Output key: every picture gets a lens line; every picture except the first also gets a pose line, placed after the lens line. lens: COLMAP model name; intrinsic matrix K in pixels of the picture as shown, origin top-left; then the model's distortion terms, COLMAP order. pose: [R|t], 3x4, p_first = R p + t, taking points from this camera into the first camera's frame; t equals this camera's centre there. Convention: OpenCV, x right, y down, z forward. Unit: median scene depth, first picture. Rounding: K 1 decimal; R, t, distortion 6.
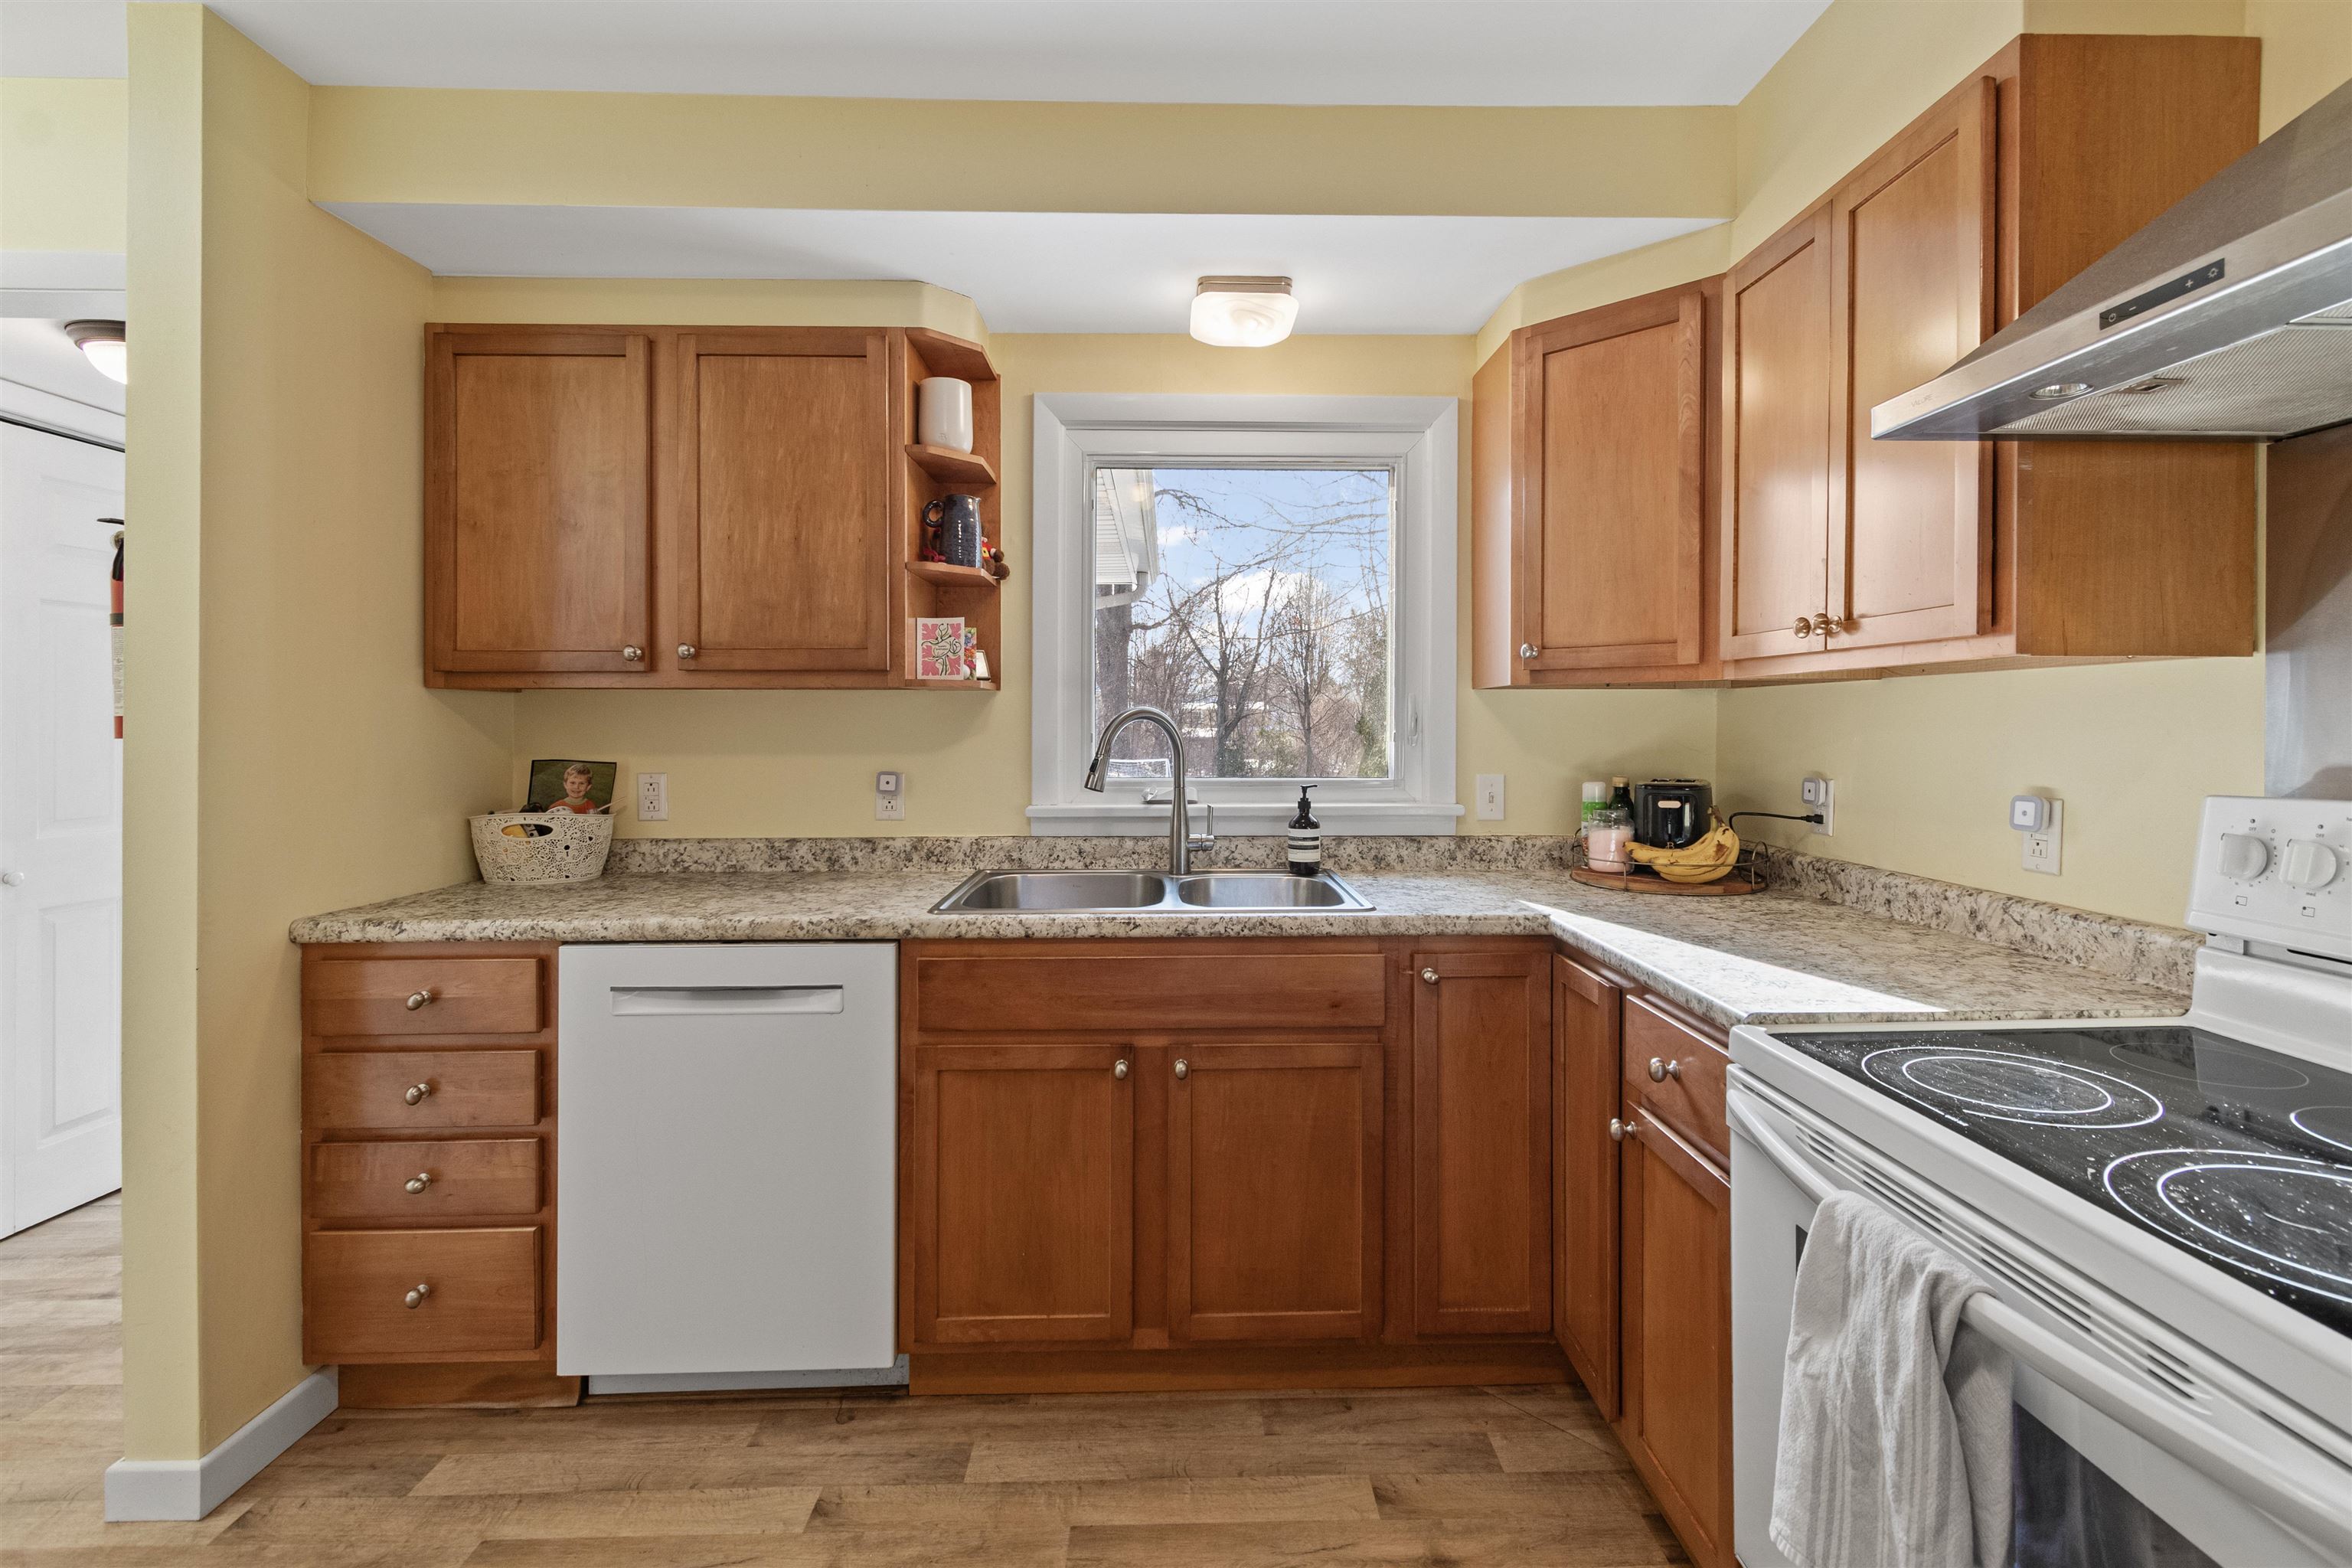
lens RADIAL K [[1061.1, 0, 1200.6], [0, 1061.1, 724.5], [0, 0, 1]] dist [0.002583, -0.001275]
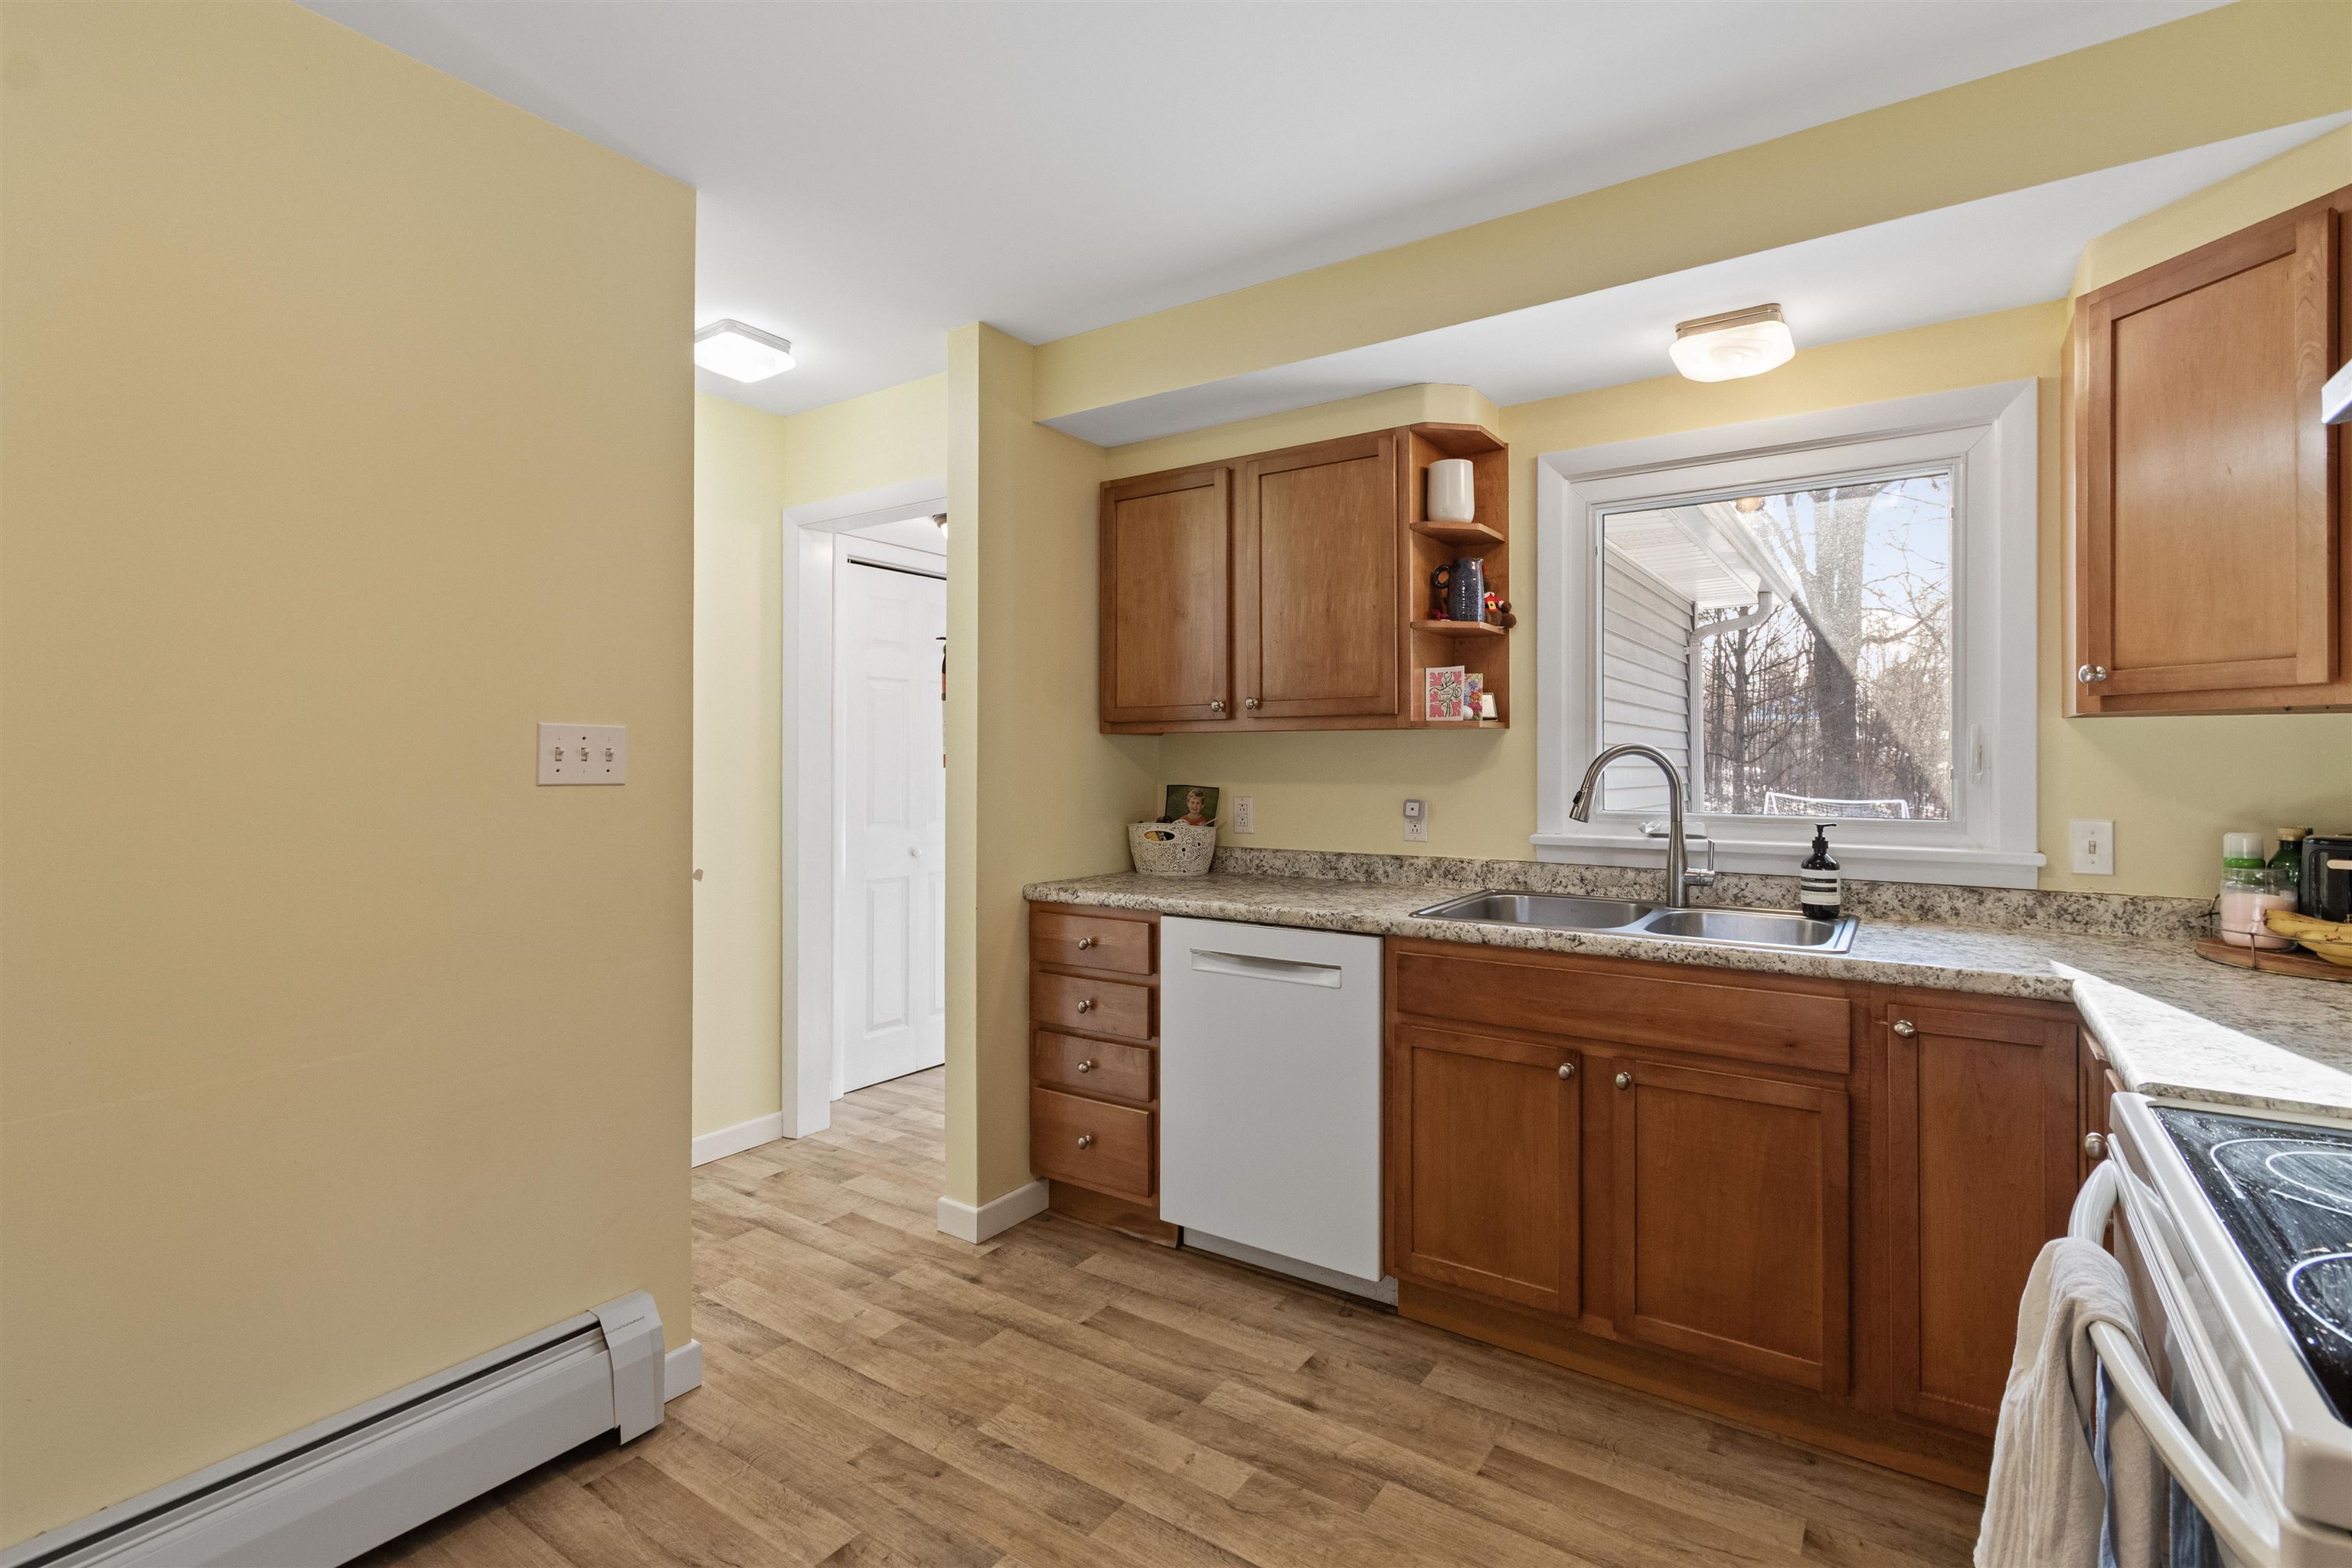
lens RADIAL K [[1090.4, 0, 1180.5], [0, 1090.4, 751.2], [0, 0, 1]] dist [0.002762, 0.000474]
pose [[0.807613, -0.003564, -0.589702, 0.264238], [0.000375, 0.999985, -0.005531, -0.003009], [0.589713, 0.004246, 0.807602, -0.153621]]
